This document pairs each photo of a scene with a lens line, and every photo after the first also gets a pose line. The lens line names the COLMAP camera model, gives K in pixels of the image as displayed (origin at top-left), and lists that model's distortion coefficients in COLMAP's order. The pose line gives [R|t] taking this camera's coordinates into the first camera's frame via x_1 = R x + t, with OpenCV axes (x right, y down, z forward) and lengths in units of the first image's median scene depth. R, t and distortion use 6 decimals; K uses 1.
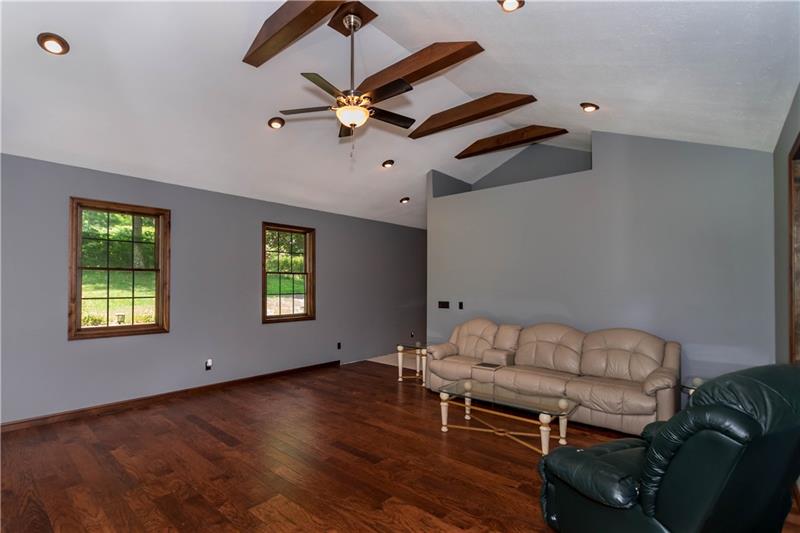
lens RADIAL K [[373.8, 0, 400.0], [0, 373.8, 266.5], [0, 0, 1]] dist [0.000417, 0.000201]
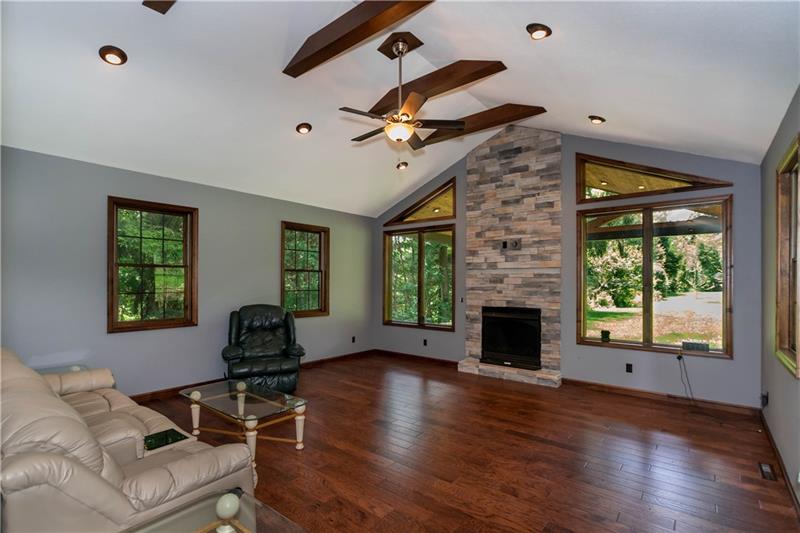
lens RADIAL K [[379.3, 0, 397.4], [0, 379.3, 275.3], [0, 0, 1]] dist [-0.003140, 0.000101]
pose [[0.999627, 0.009676, 0.025519, -0.095104], [-0.010441, 0.999495, 0.030017, -0.003966], [-0.025216, -0.030273, 0.999224, -0.094247]]
